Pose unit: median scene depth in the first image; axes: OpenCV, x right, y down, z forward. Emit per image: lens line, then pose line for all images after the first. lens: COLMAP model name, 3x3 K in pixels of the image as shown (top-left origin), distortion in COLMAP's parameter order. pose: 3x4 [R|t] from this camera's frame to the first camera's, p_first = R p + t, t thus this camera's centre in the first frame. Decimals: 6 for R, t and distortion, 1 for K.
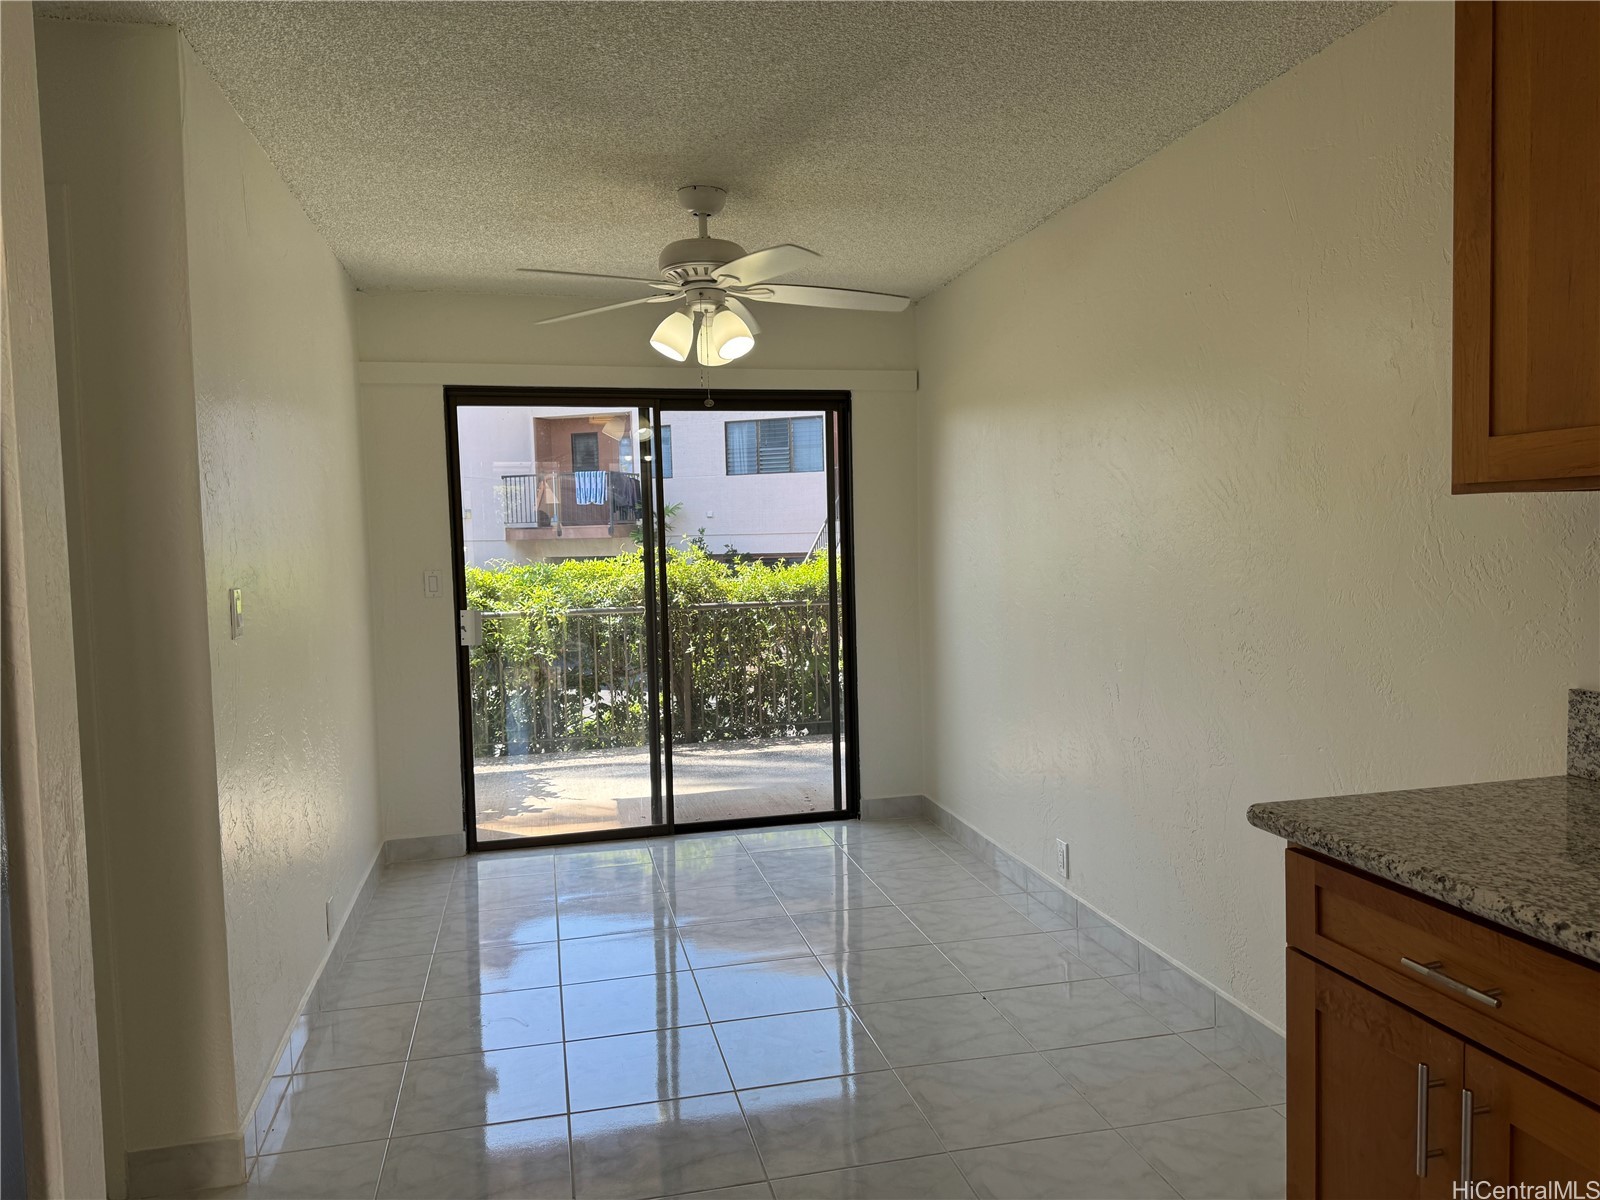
lens RADIAL K [[1128.4, 0, 800.0], [0, 1128.4, 600.0], [0, 0, 1]] dist [-0.000082, -0.000234]
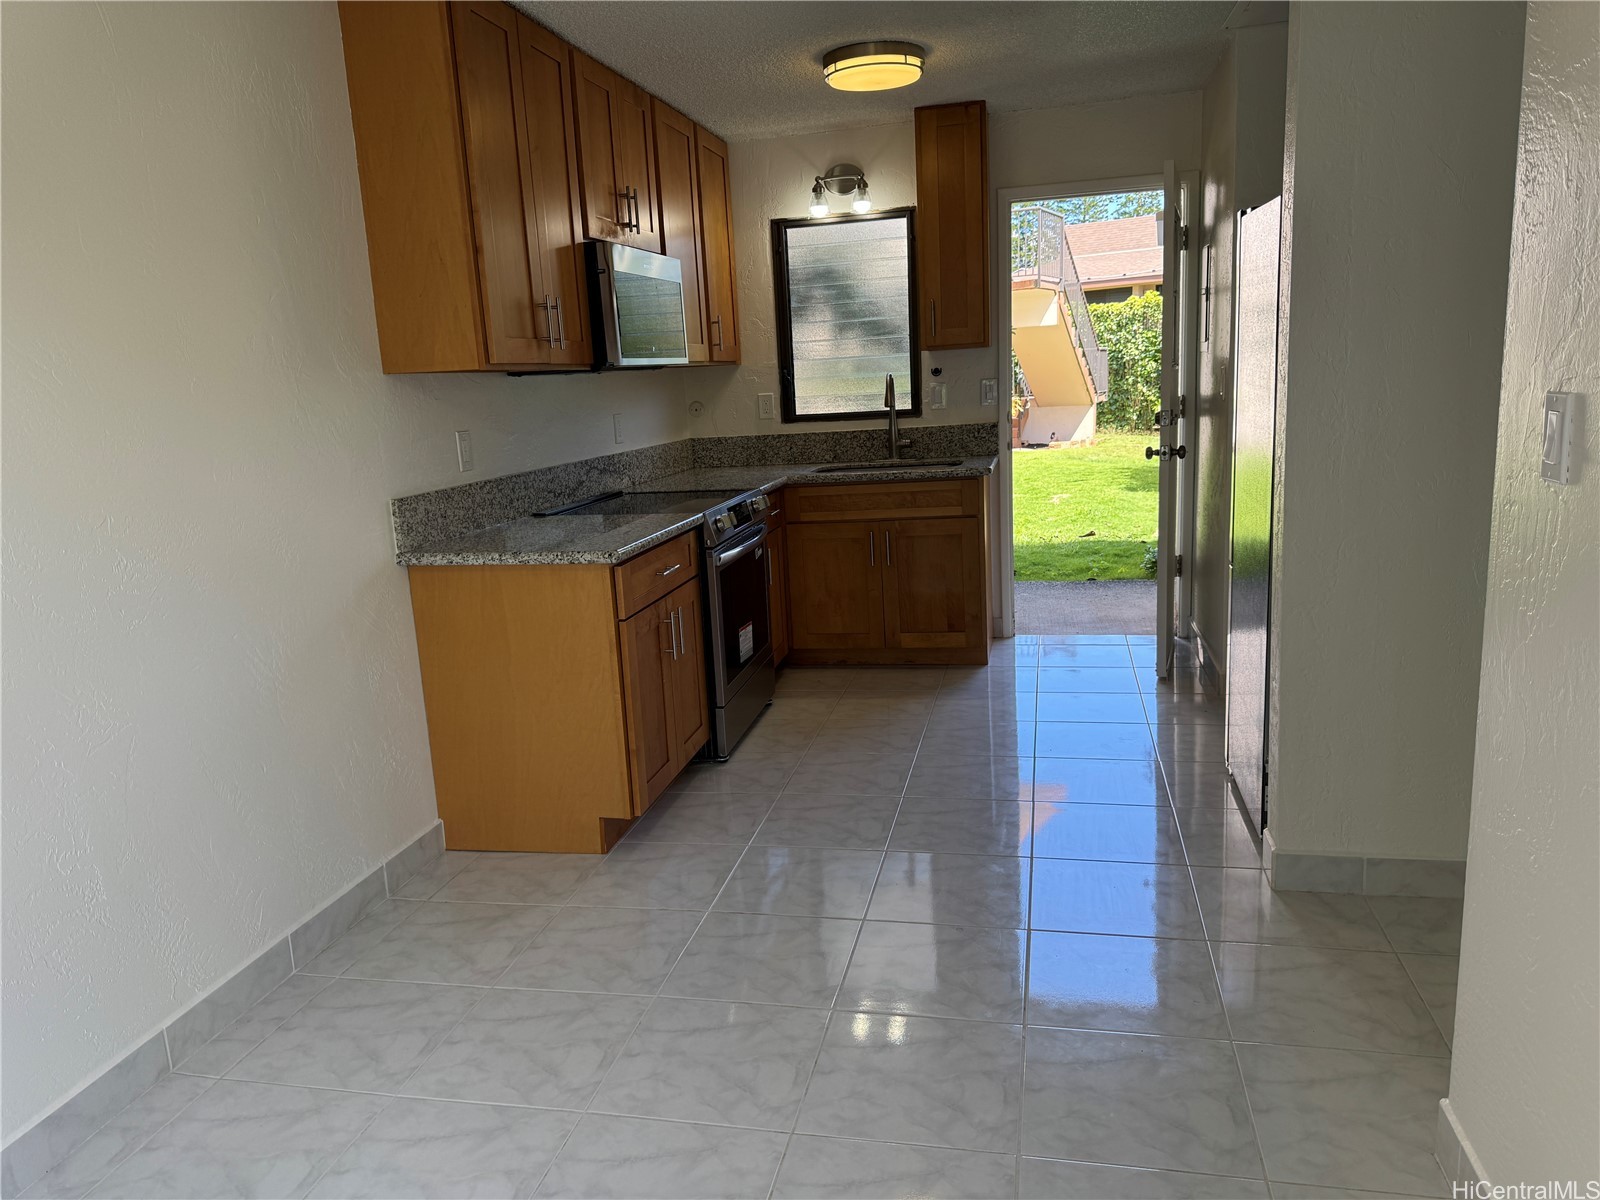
lens RADIAL K [[1123.6, 0, 800.0], [0, 1123.6, 600.0], [0, 0, 1]] dist [0.111681, -0.175640]
pose [[-0.897660, -0.011885, 0.440528, -0.634486], [0.101306, 0.967299, 0.232528, -0.116738], [-0.428886, 0.253359, -0.867102, 2.563307]]
